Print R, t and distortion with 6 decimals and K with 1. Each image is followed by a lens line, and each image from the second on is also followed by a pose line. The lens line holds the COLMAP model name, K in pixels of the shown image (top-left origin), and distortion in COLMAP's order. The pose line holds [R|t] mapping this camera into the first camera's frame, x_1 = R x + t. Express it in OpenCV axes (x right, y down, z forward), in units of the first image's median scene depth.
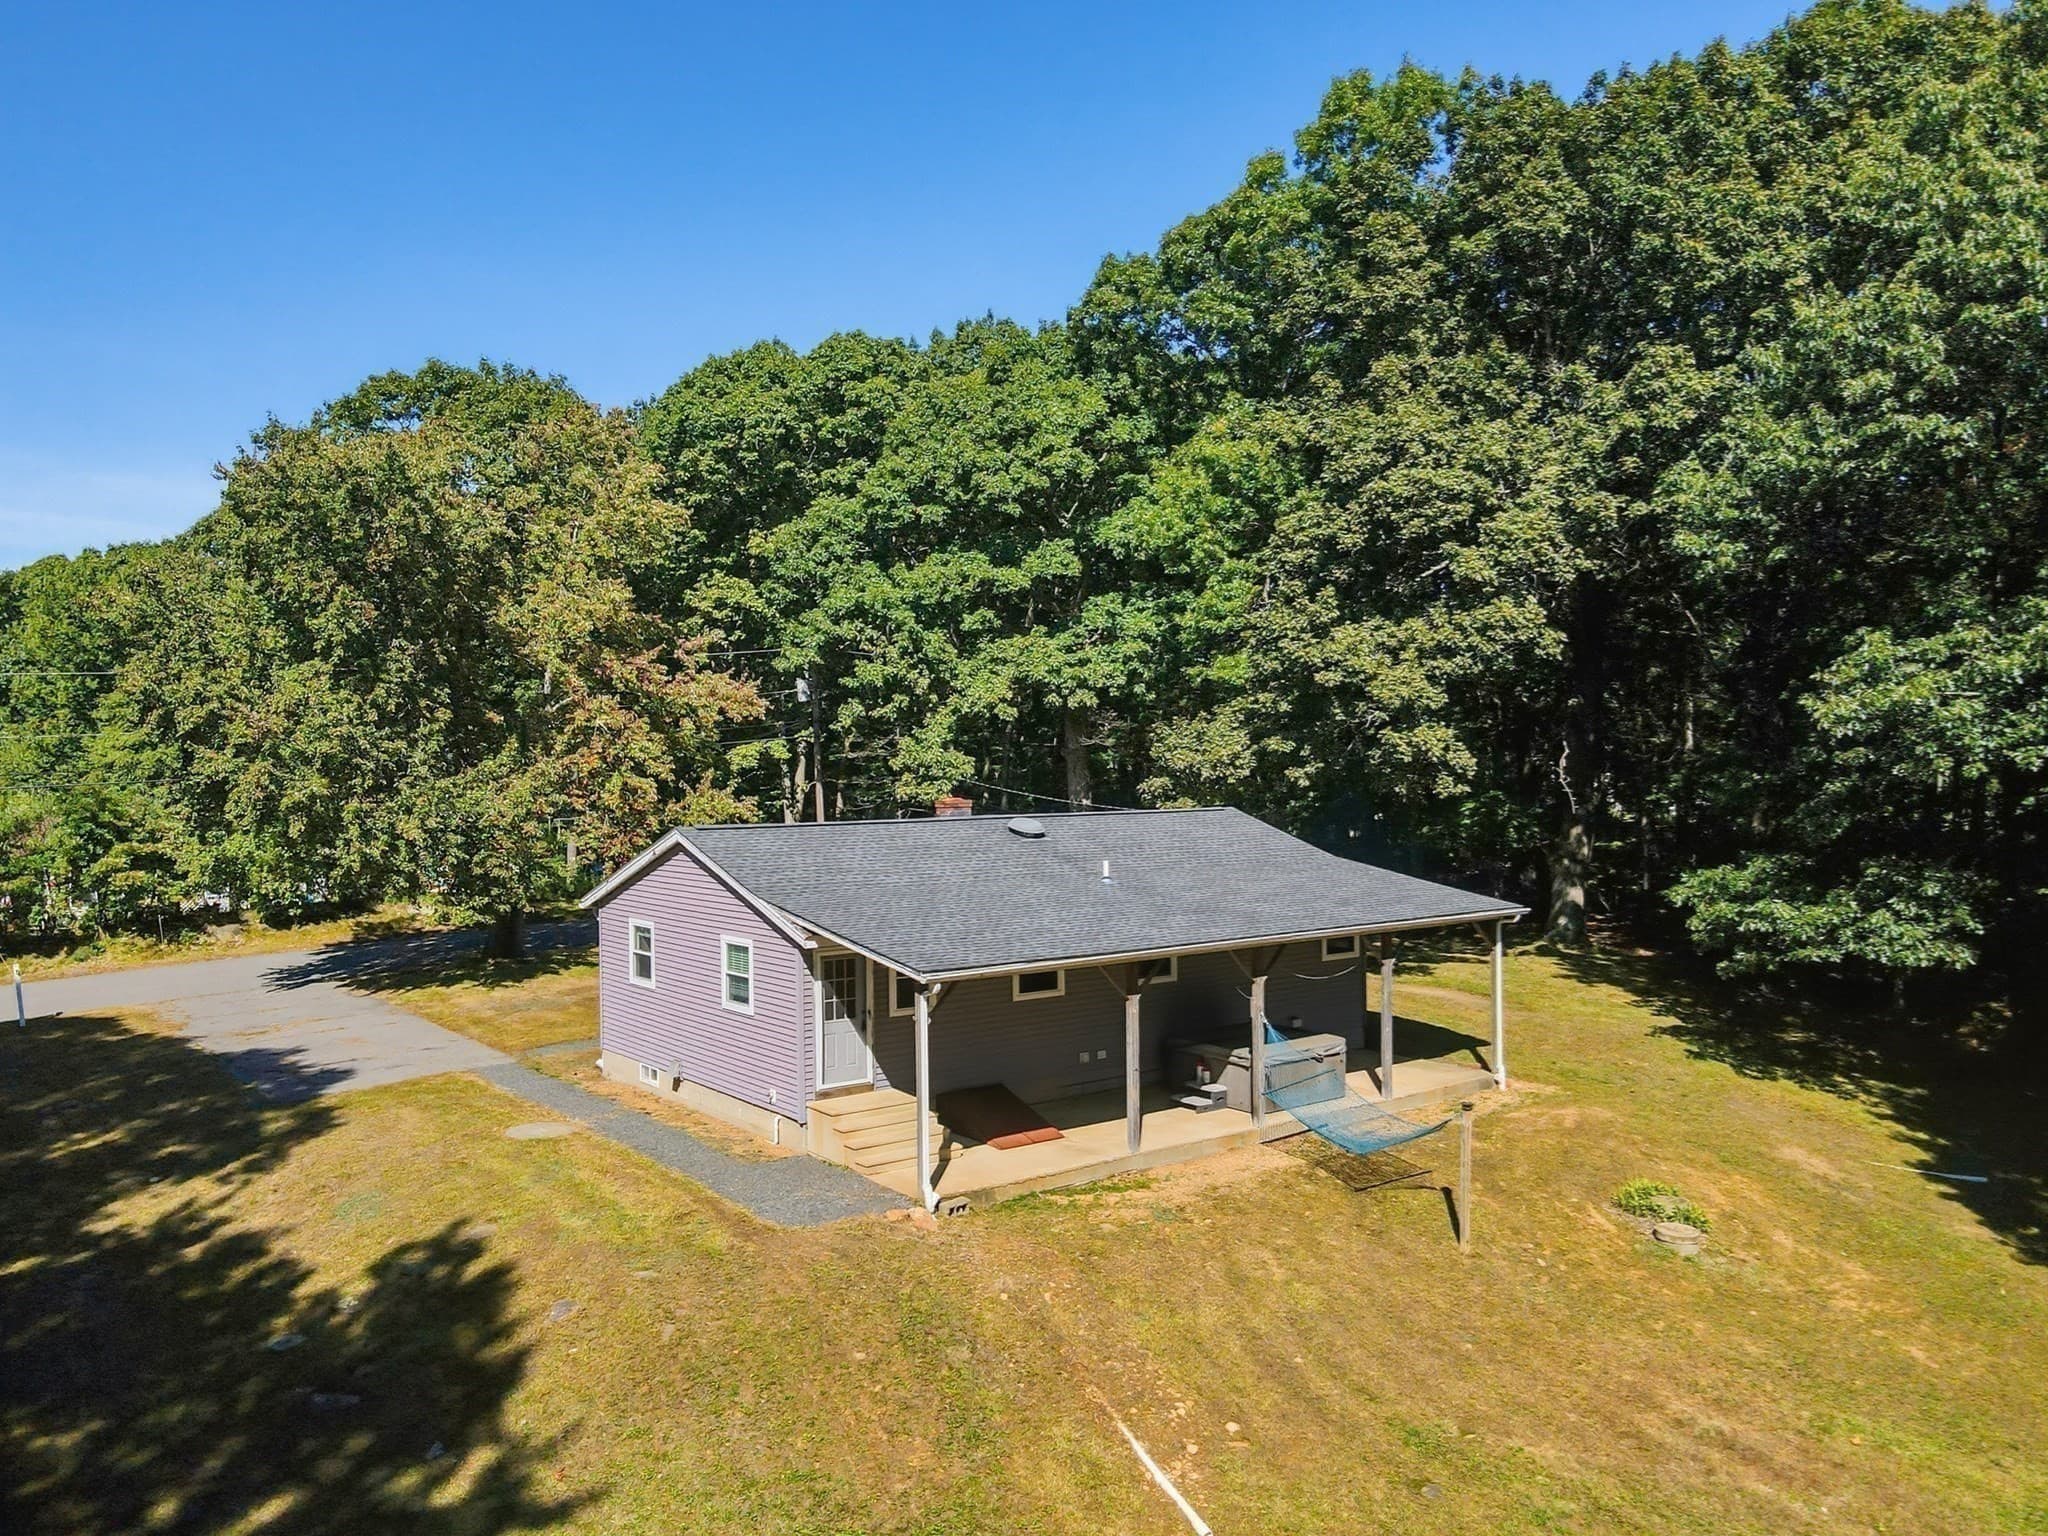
lens RADIAL K [[1485.2, 0, 1024.0], [0, 1485.2, 768.0], [0, 0, 1]] dist [0.004584, 0.002420]
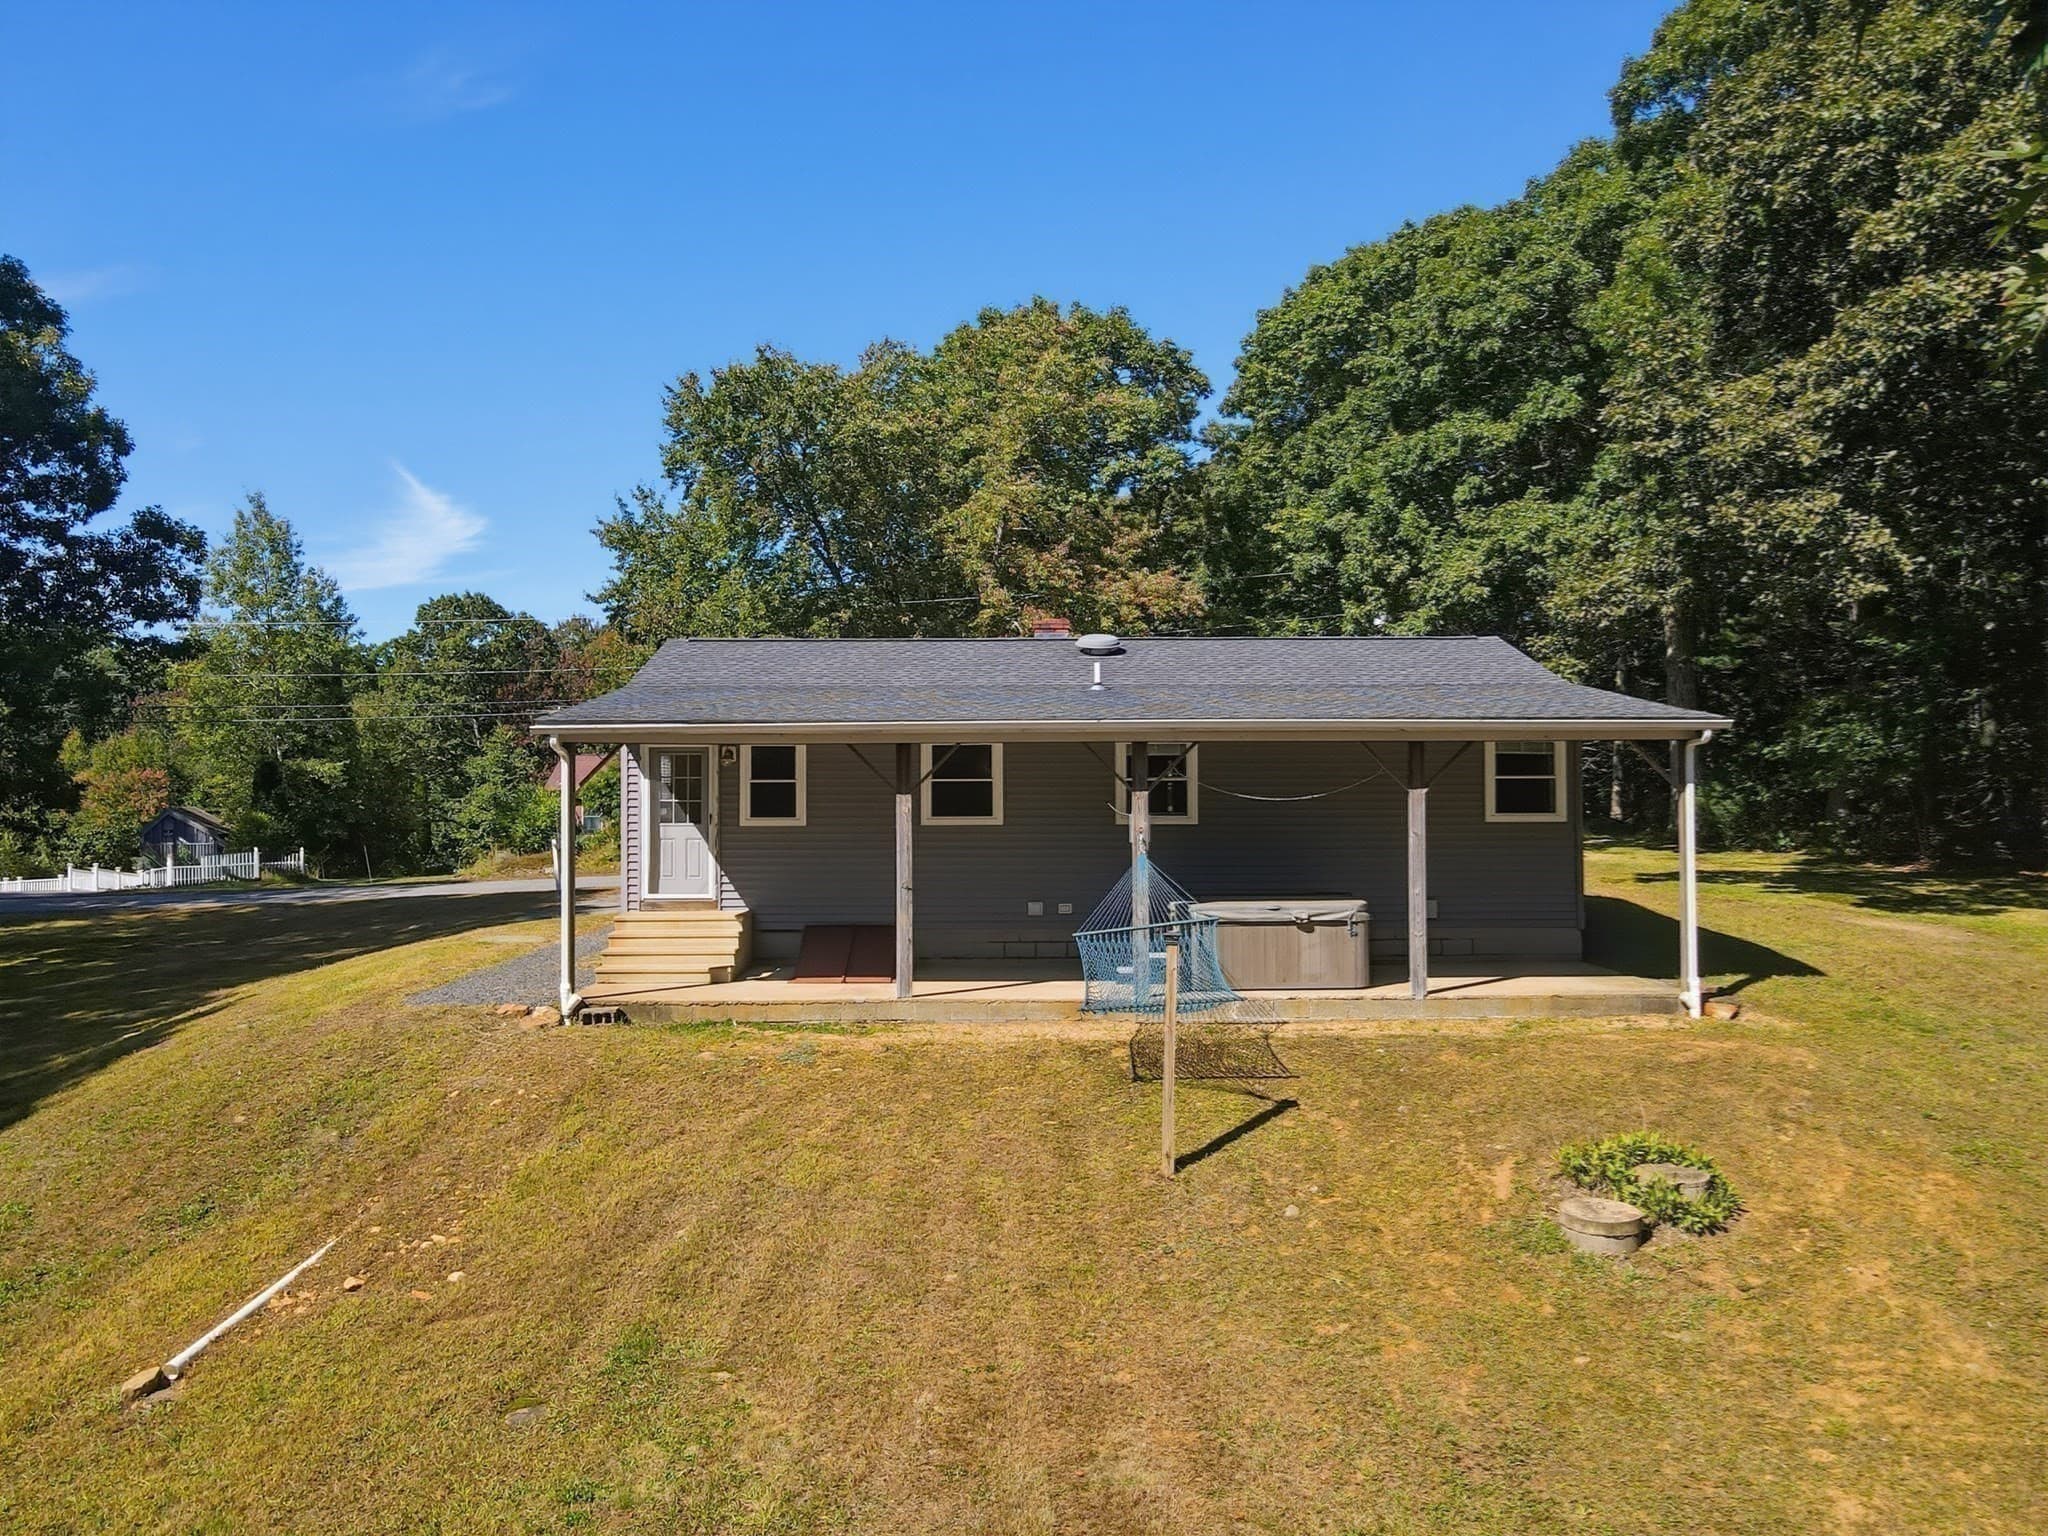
lens RADIAL K [[1485.2, 0, 1024.0], [0, 1485.2, 768.0], [0, 0, 1]] dist [0.004584, 0.002420]
pose [[0.814556, -0.004748, -0.580065, 0.537597], [-0.003018, 0.999918, -0.012422, 0.144857], [0.580076, 0.011869, 0.814476, 0.401482]]
